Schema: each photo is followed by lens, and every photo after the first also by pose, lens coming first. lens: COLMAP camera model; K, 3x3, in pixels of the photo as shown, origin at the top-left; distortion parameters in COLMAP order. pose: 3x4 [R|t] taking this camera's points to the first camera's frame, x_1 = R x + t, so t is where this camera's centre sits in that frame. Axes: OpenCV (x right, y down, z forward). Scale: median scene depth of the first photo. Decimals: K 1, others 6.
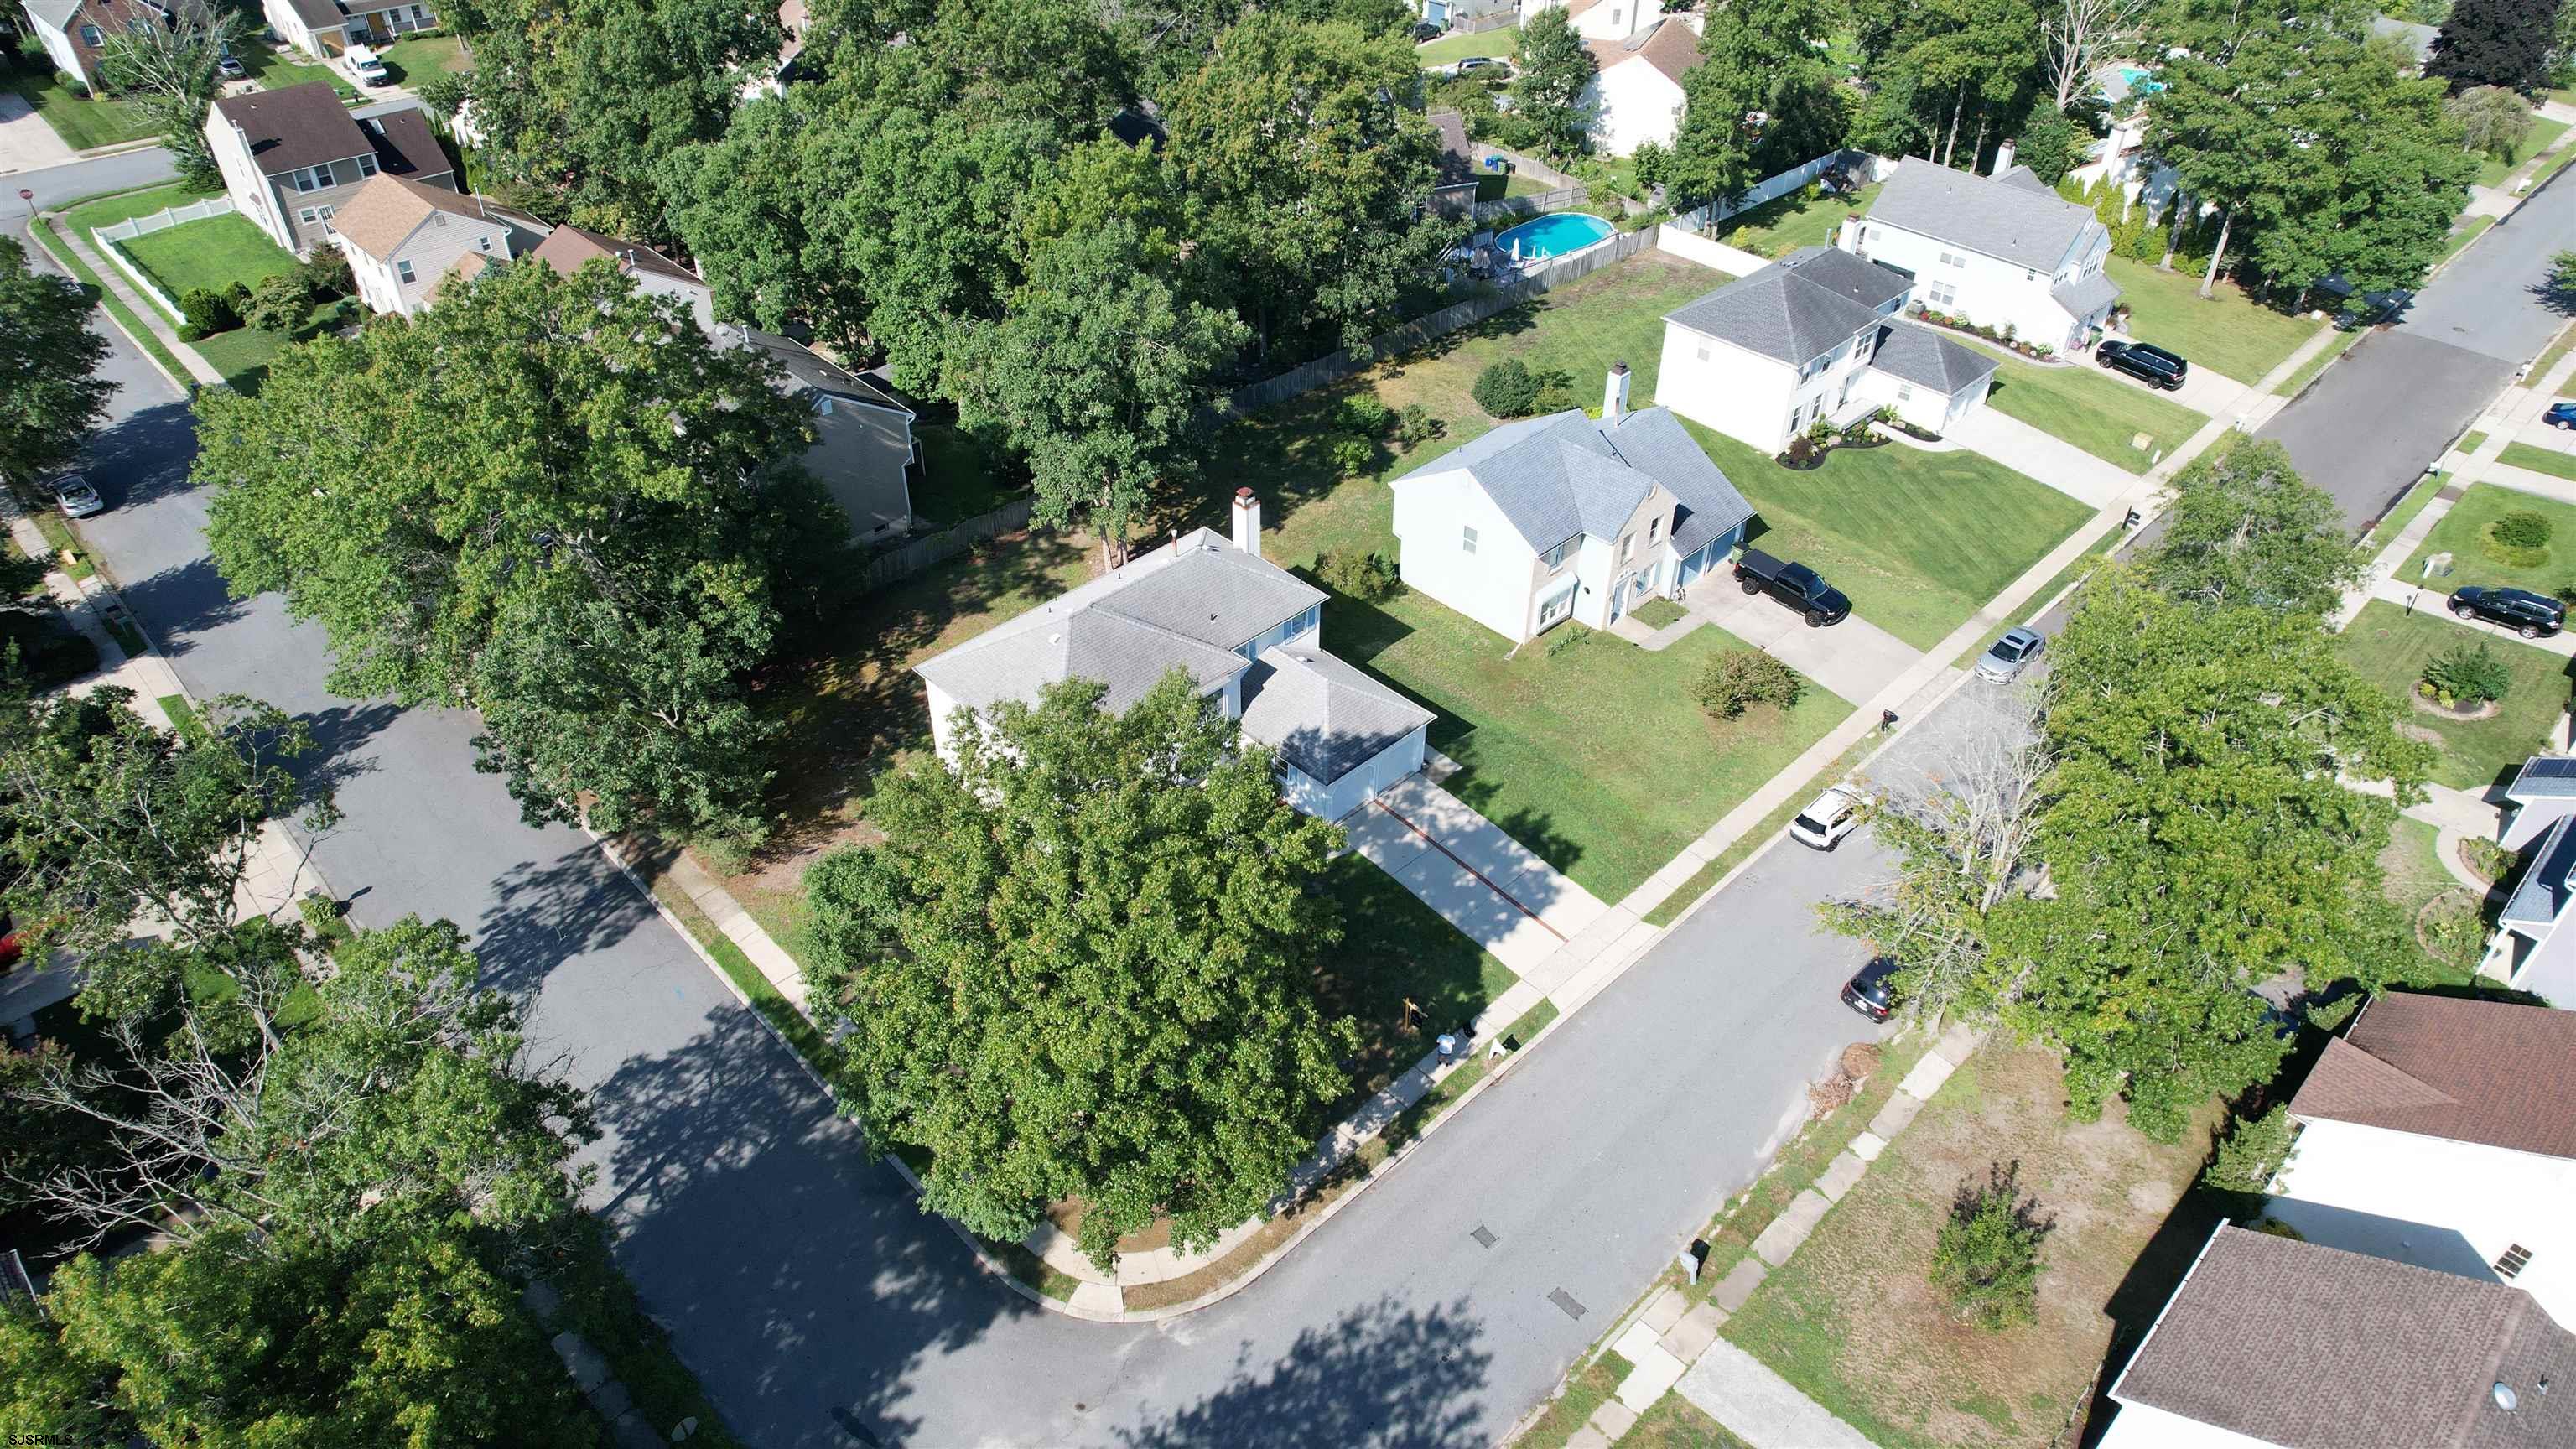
lens RADIAL K [[1648.4, 0, 1286.2], [0, 1648.4, 728.9], [0, 0, 1]] dist [-0.075042, 0.066051]
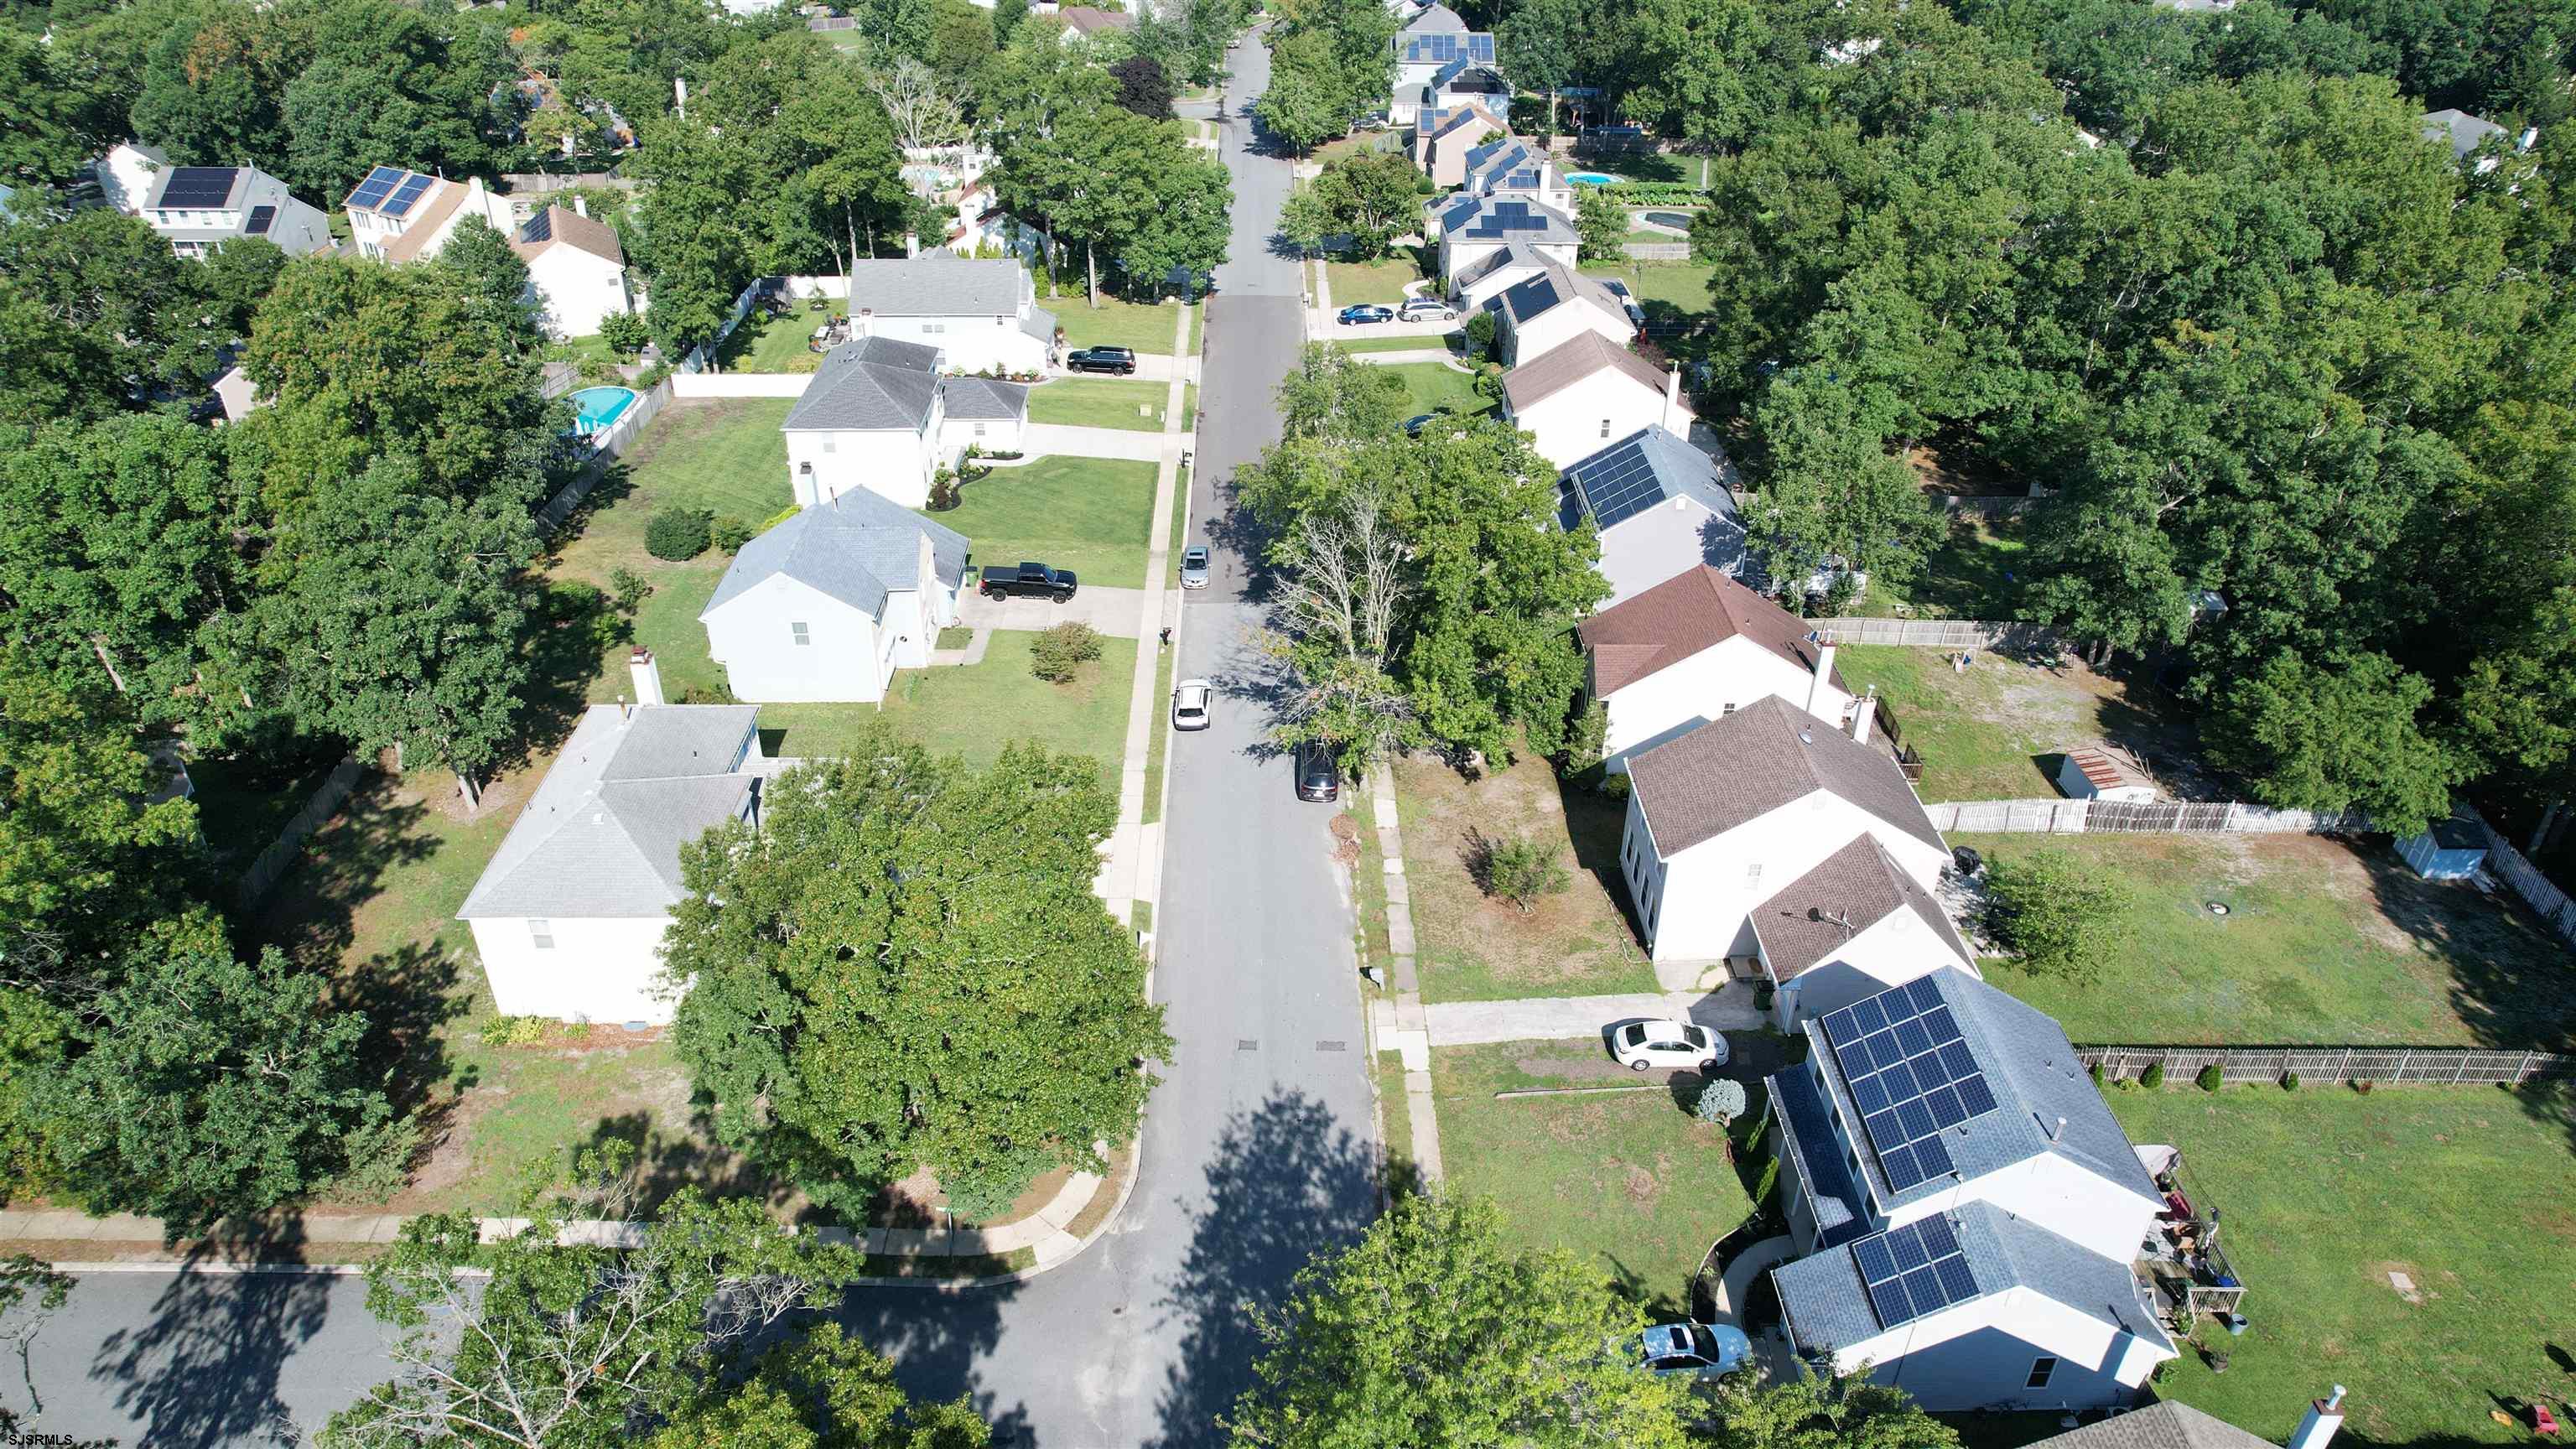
lens RADIAL K [[1648.4, 0, 1286.2], [0, 1648.4, 728.9], [0, 0, 1]] dist [-0.075042, 0.066051]
pose [[0.687175, -0.388545, 0.613859, -0.355758], [0.445917, 0.892650, 0.065832, 0.015462], [-0.573540, 0.228492, 0.786666, -0.042648]]
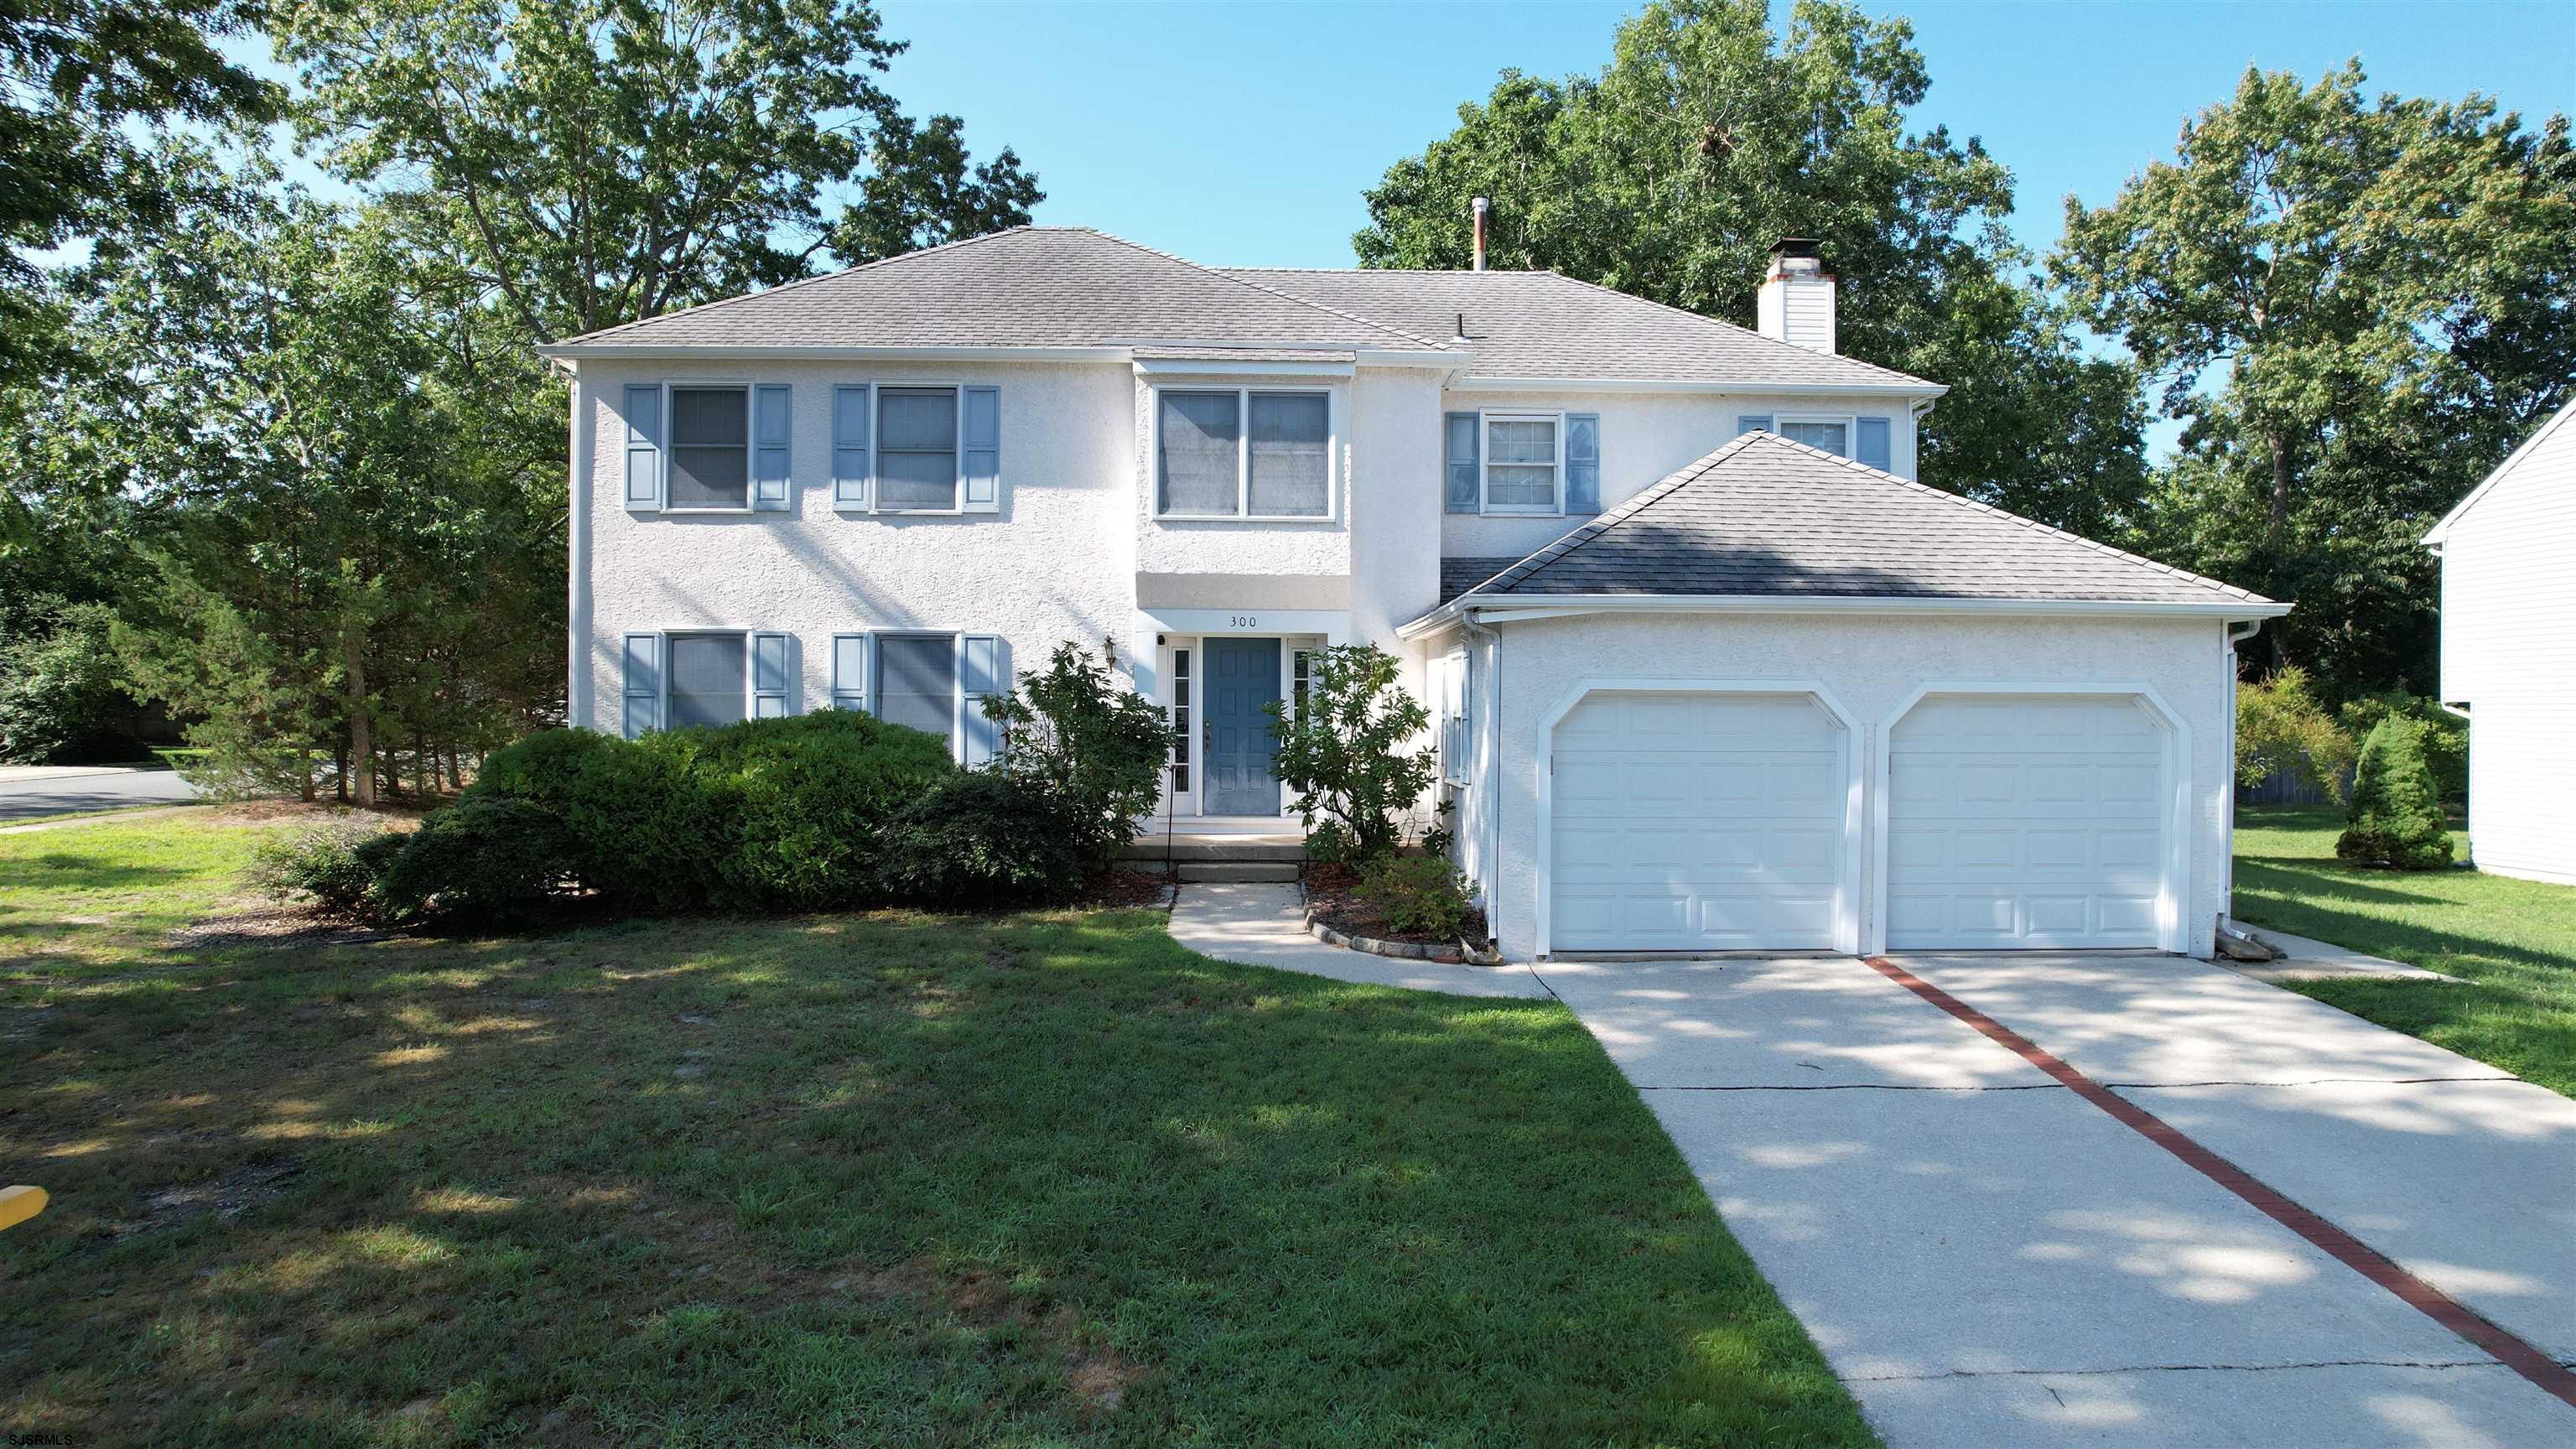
lens RADIAL K [[1648.4, 0, 1286.2], [0, 1648.4, 728.9], [0, 0, 1]] dist [-0.075042, 0.066051]
pose [[0.736520, 0.004635, -0.676400, 0.112521], [-0.418298, 0.788963, -0.450071, 0.115756], [0.531569, 0.614423, 0.583025, 0.716014]]
